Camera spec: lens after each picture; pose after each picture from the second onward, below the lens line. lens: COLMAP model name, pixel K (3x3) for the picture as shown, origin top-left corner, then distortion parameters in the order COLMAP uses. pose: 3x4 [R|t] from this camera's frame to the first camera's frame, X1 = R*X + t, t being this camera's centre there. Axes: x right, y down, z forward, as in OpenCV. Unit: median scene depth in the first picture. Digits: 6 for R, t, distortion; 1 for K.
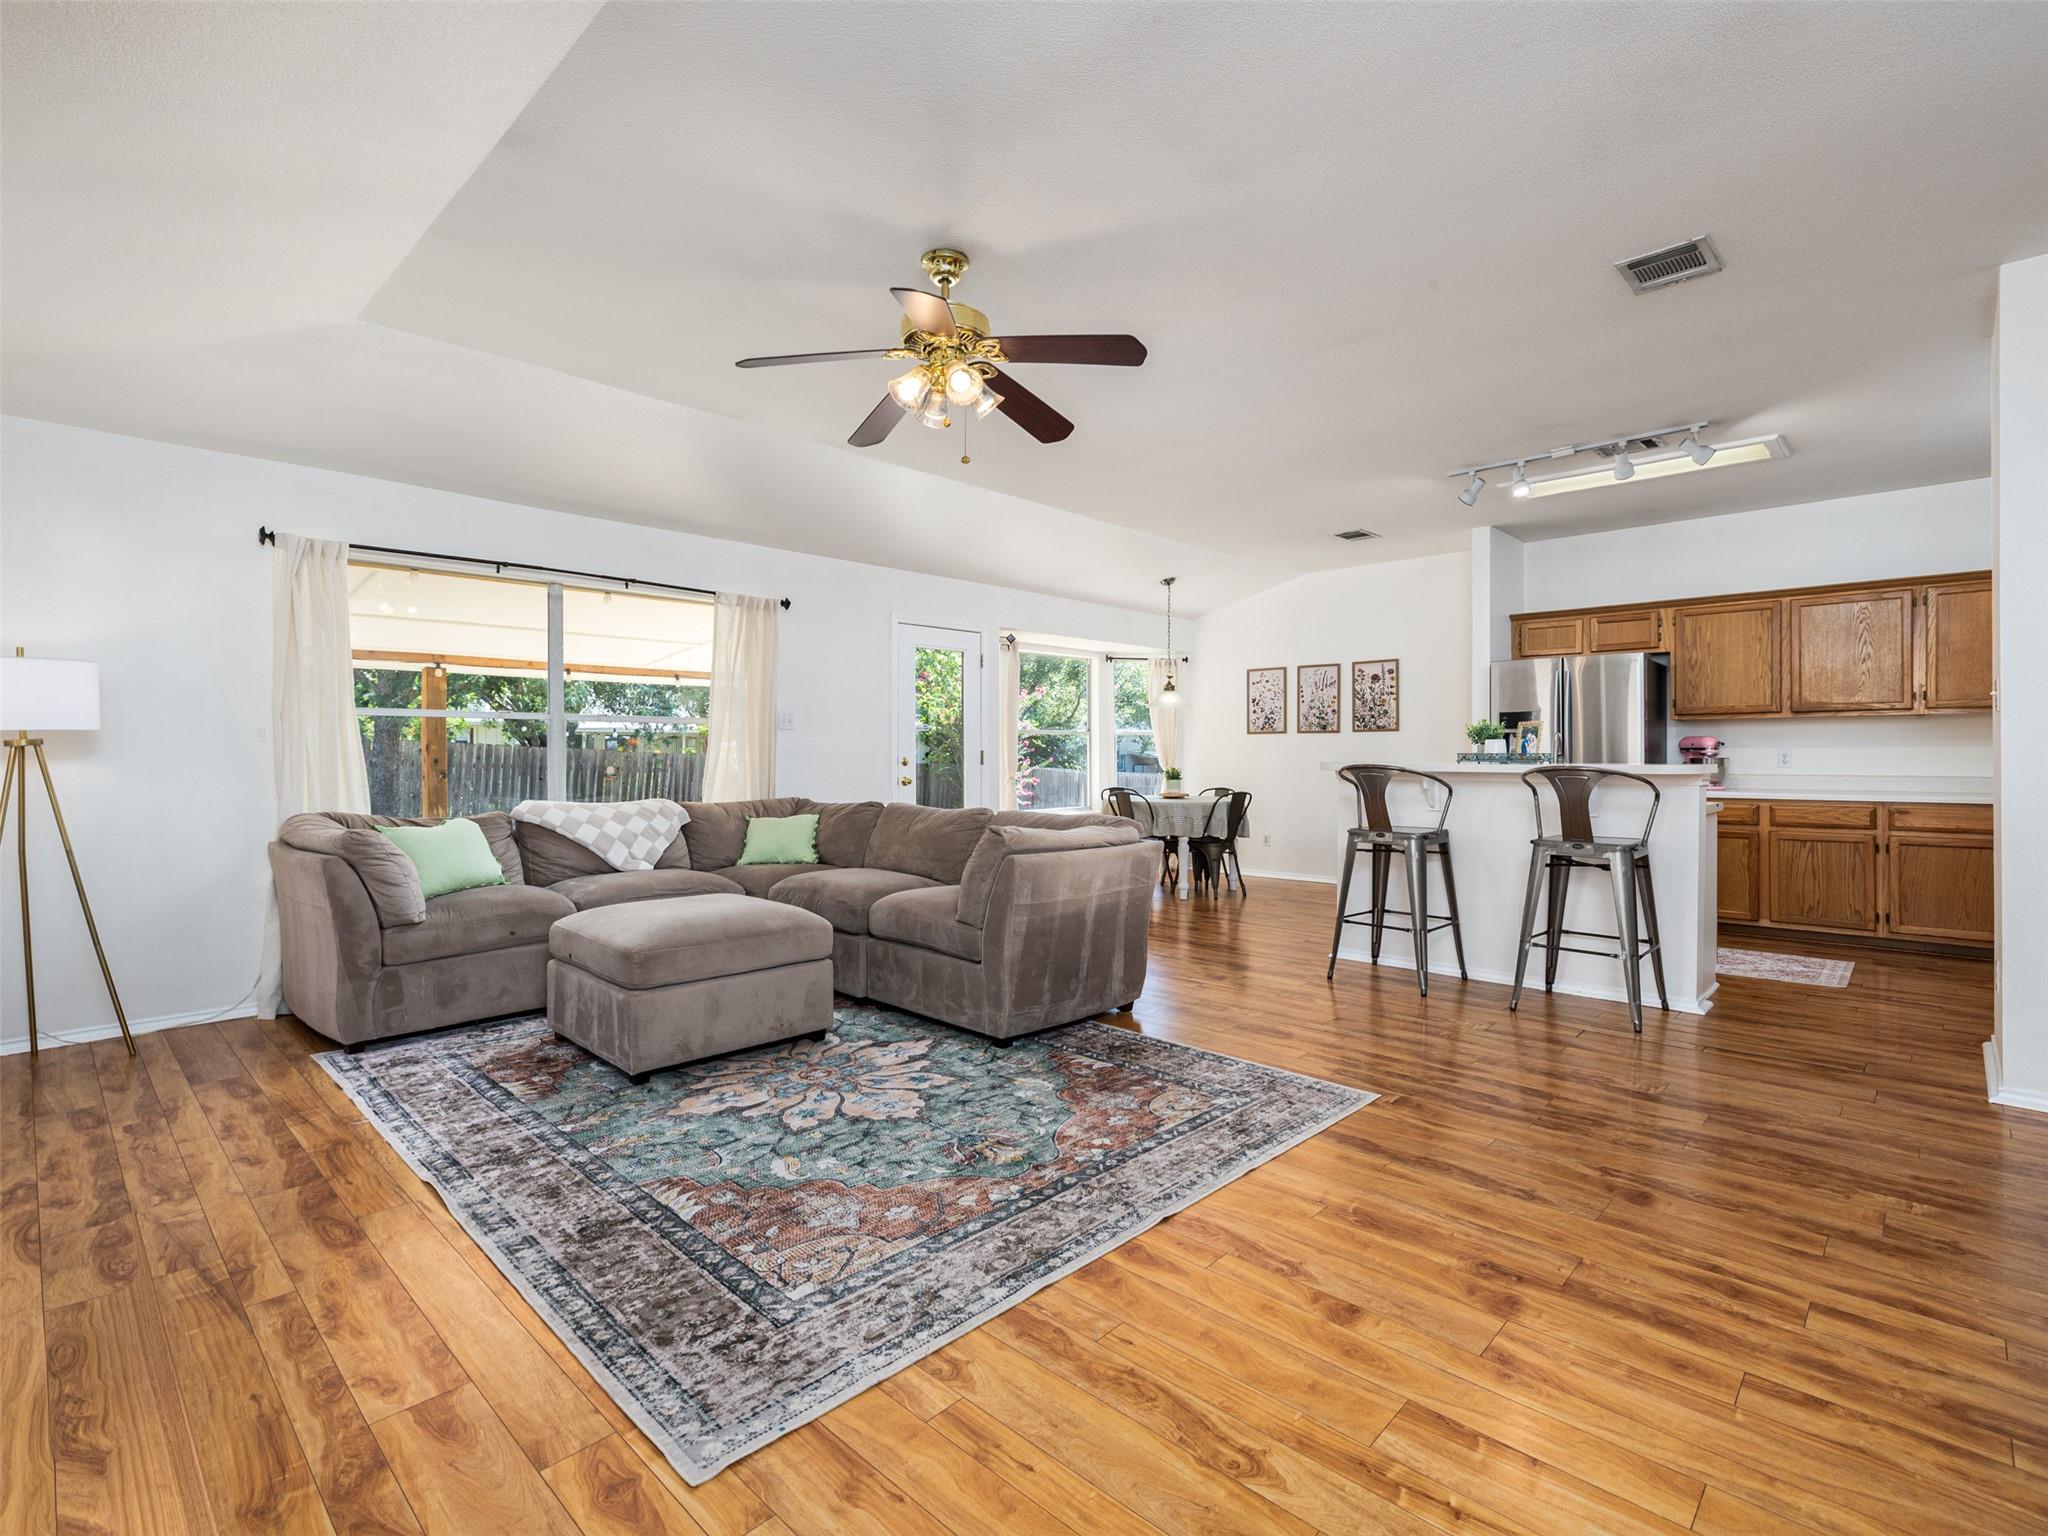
lens RADIAL K [[980.6, 0, 1005.5], [0, 980.6, 747.8], [0, 0, 1]] dist [0.000001, 0.000102]
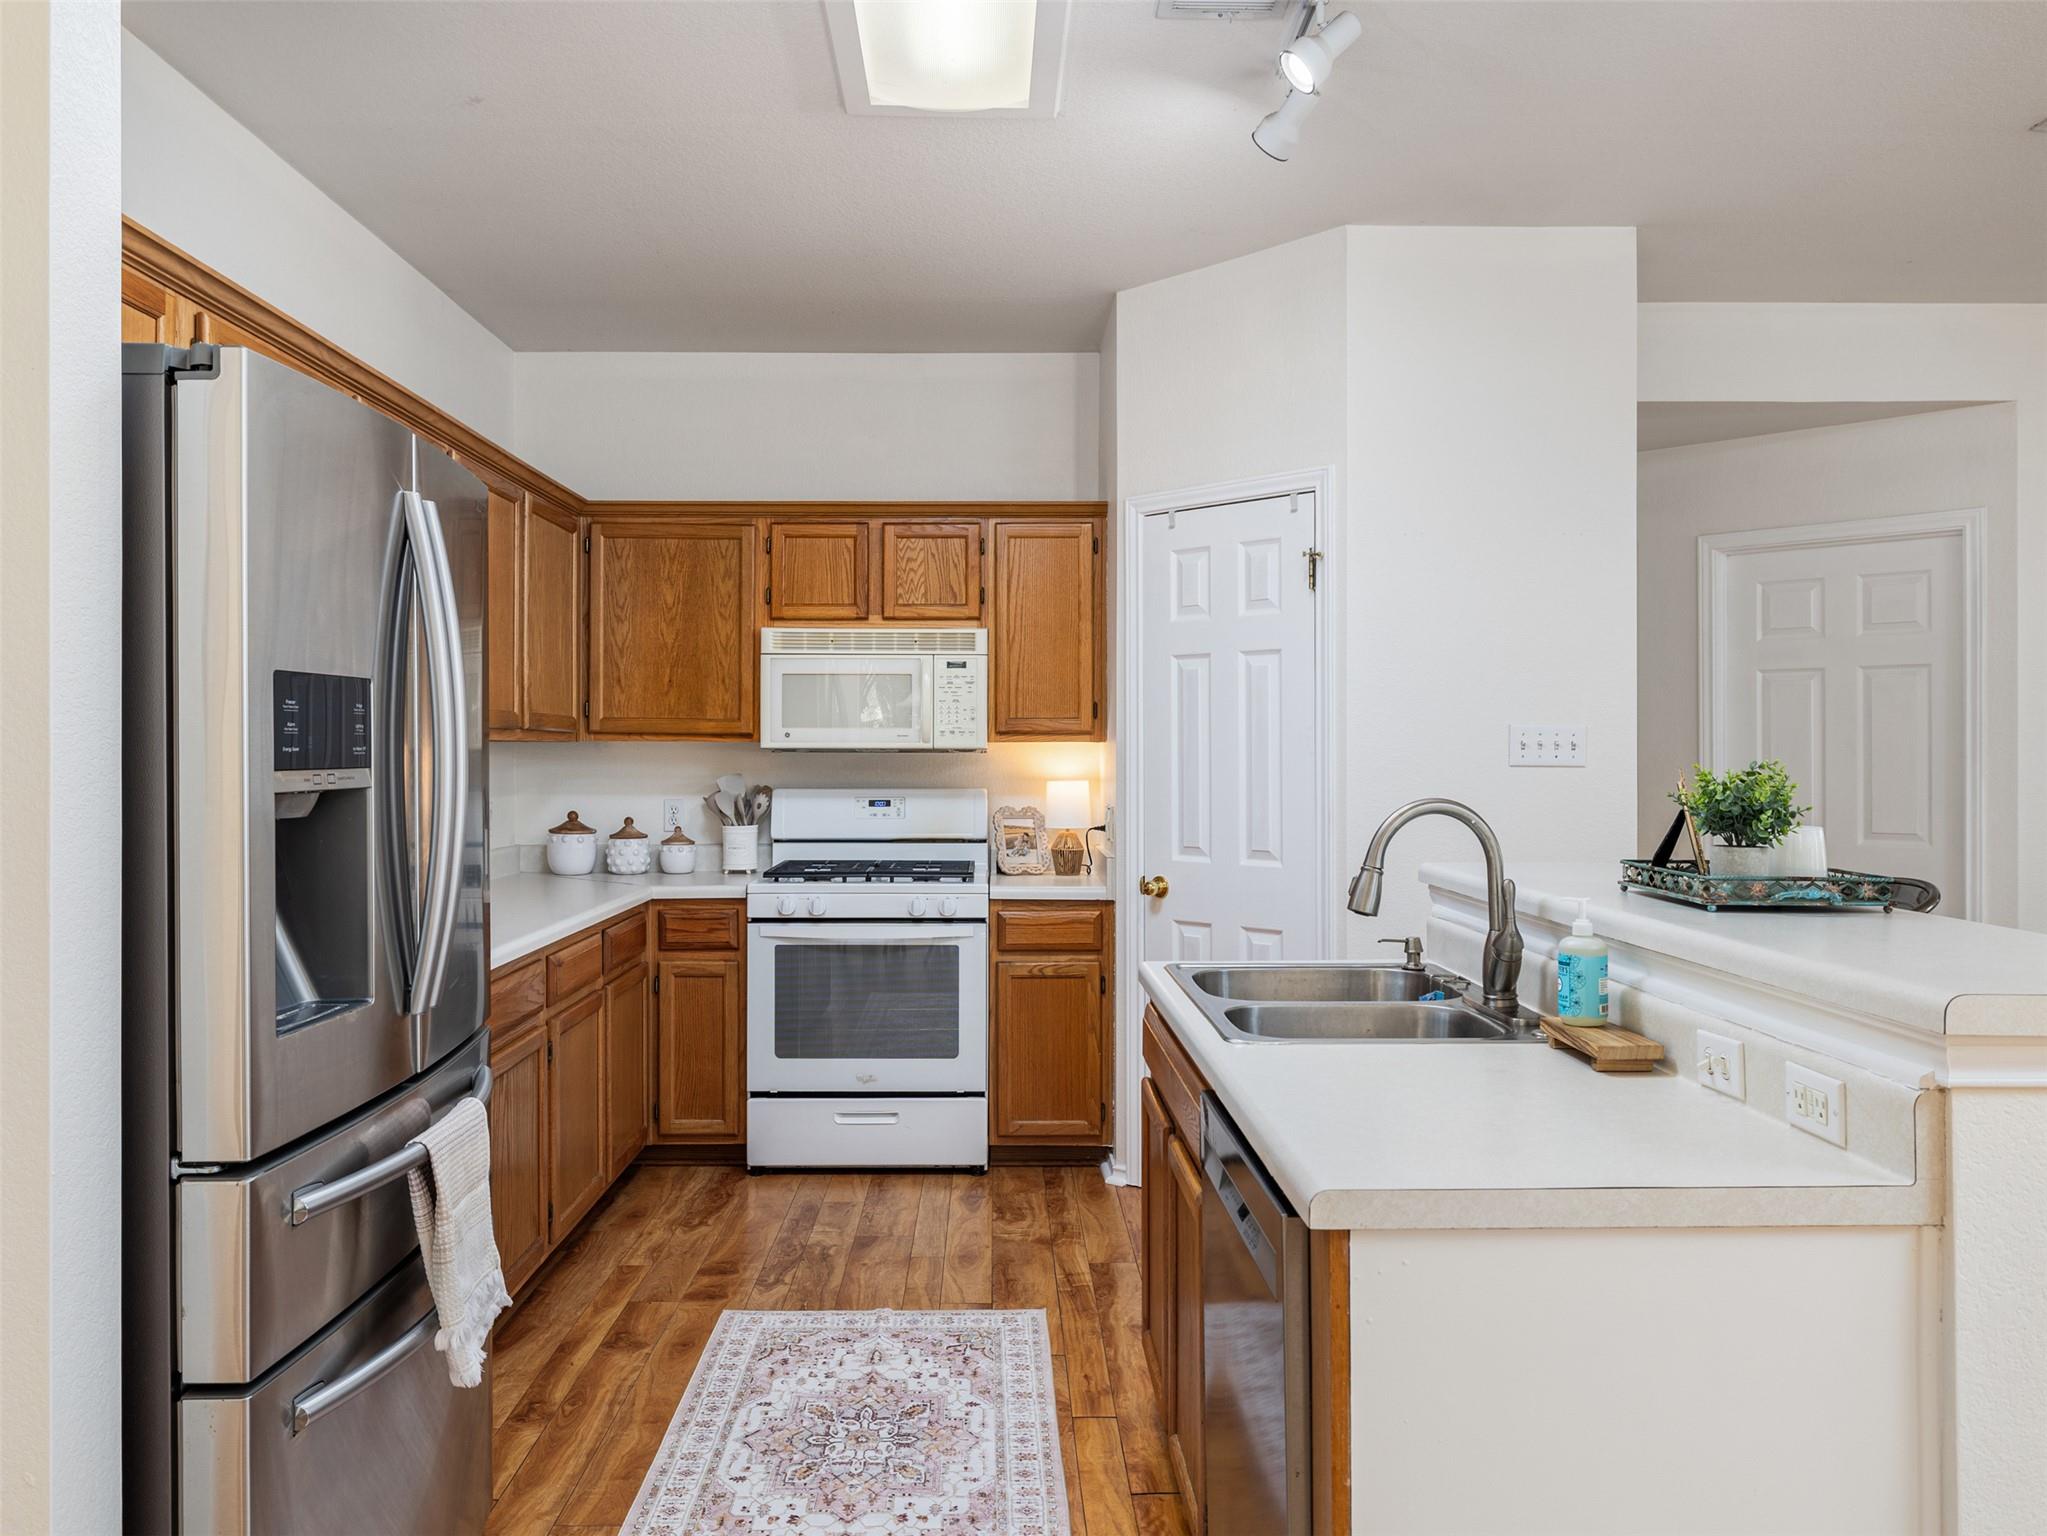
lens RADIAL K [[1519.3, 0, 1011.3], [0, 1519.3, 770.9], [0, 0, 1]] dist [-0.013198, 0.011097]
pose [[-0.704557, -0.005148, 0.709629, 0.461072], [0.000009, 0.999974, 0.007263, -0.040805], [-0.709647, 0.005124, -0.704538, 2.137068]]
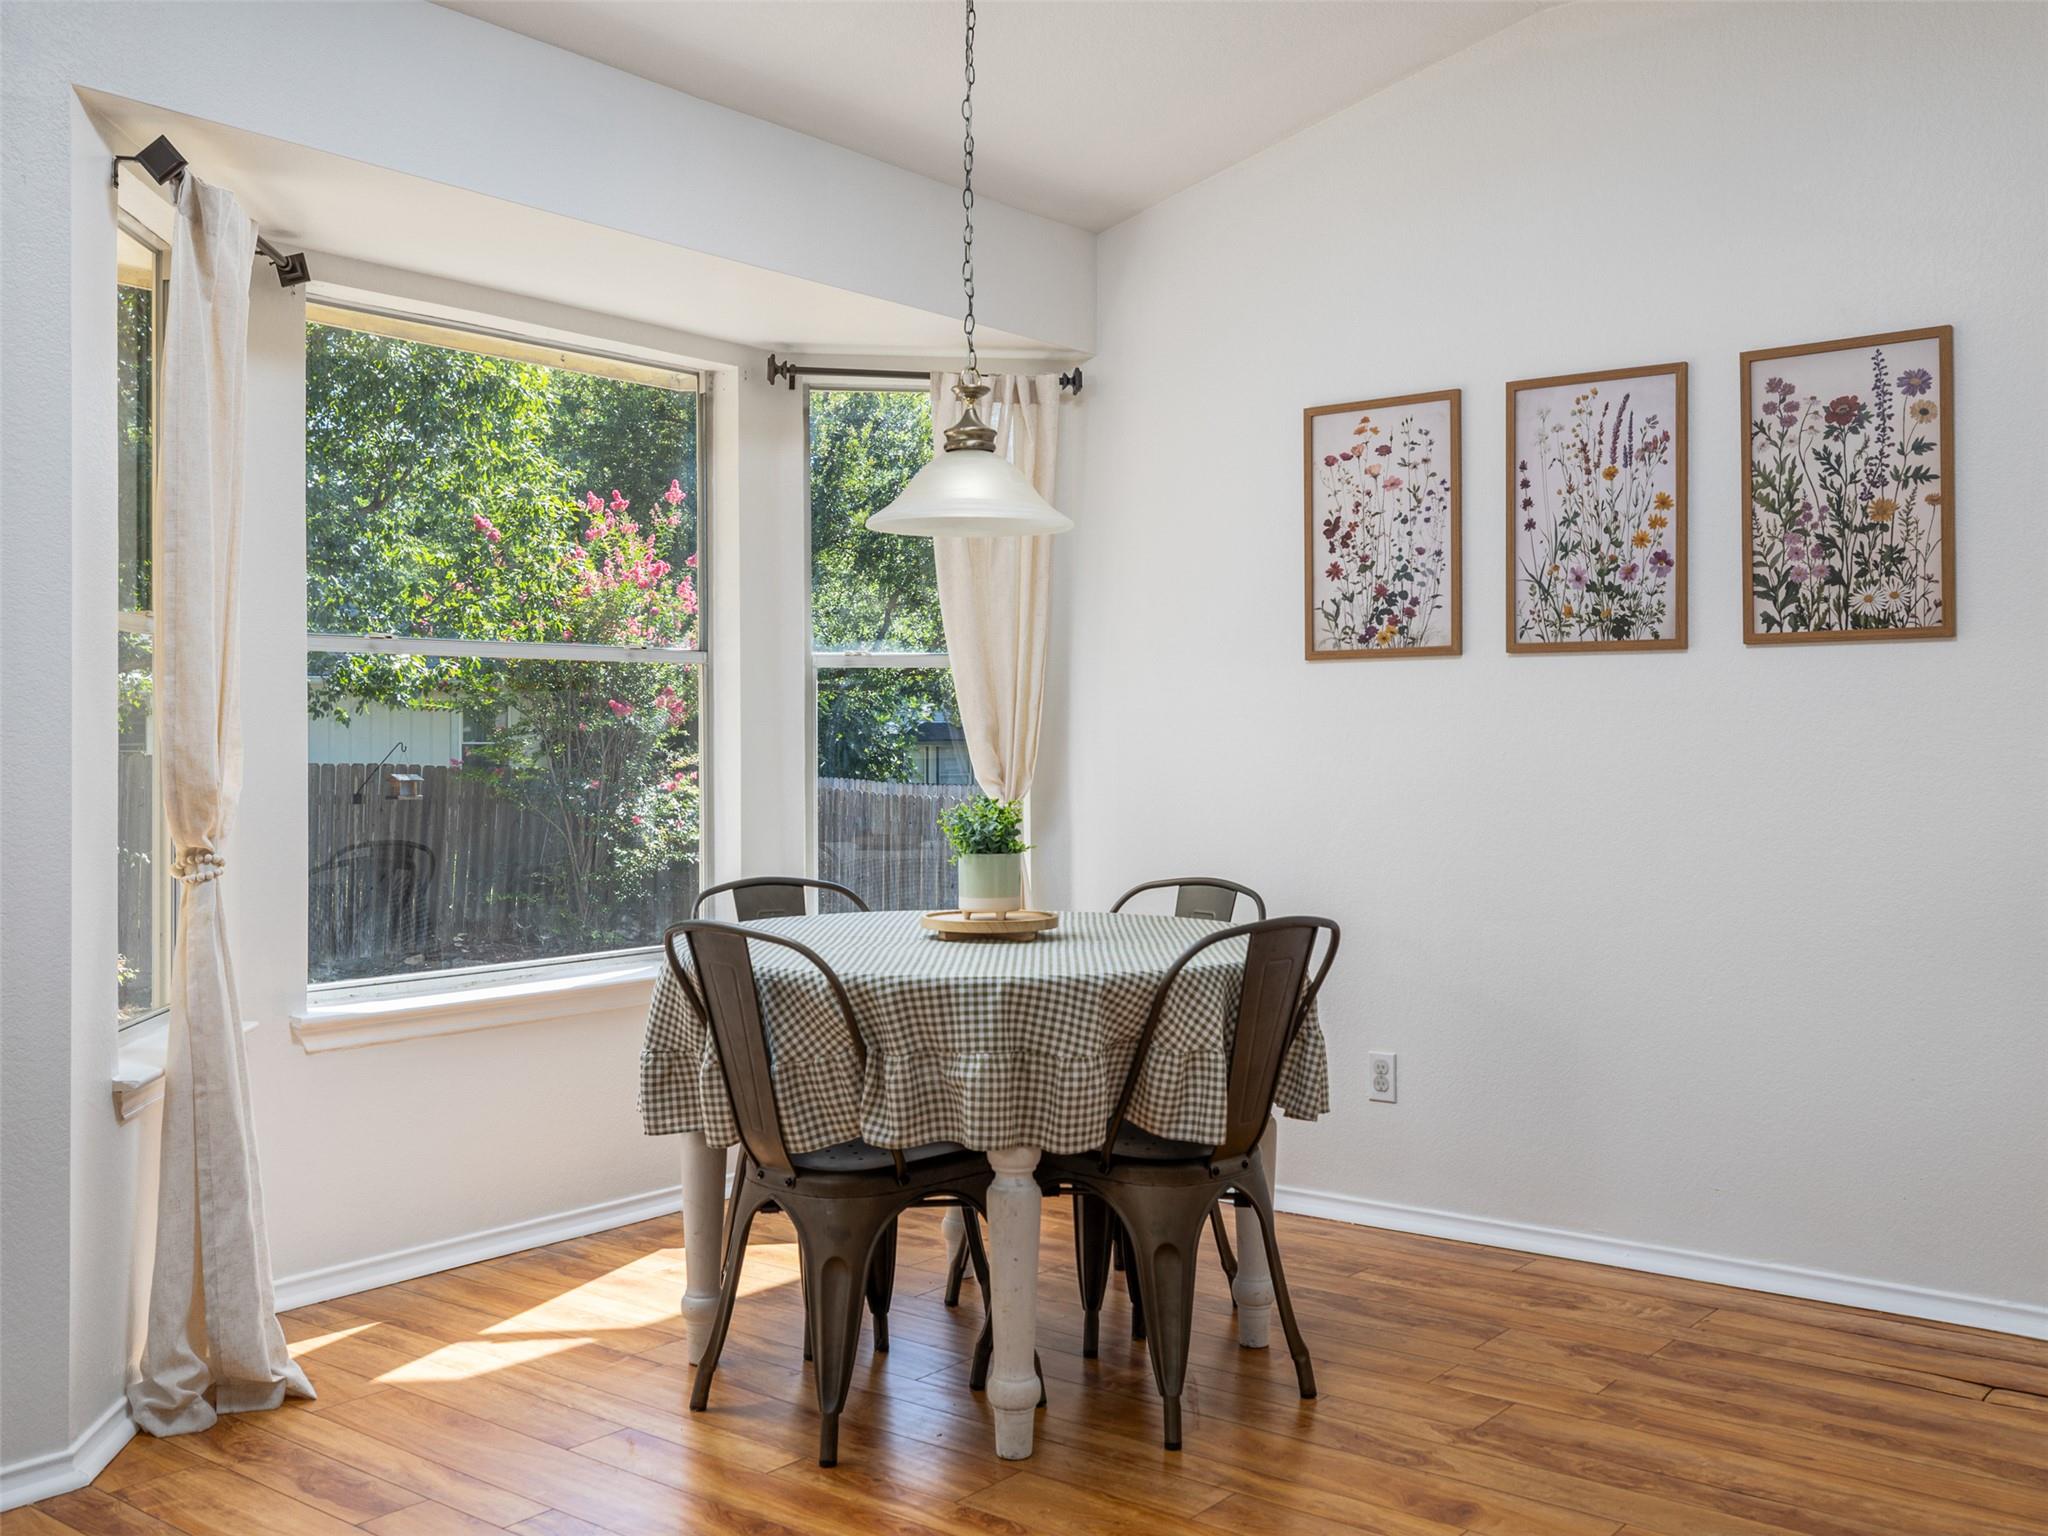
lens RADIAL K [[1940.3, 0, 1015.1], [0, 1940.3, 707.4], [0, 0, 1]] dist [-0.006674, 0.000000]
pose [[0.994070, 0.000783, 0.108742, 0.306626], [0.000501, 0.999930, -0.011779, 0.011776], [-0.108744, 0.011764, 0.994000, 1.336893]]
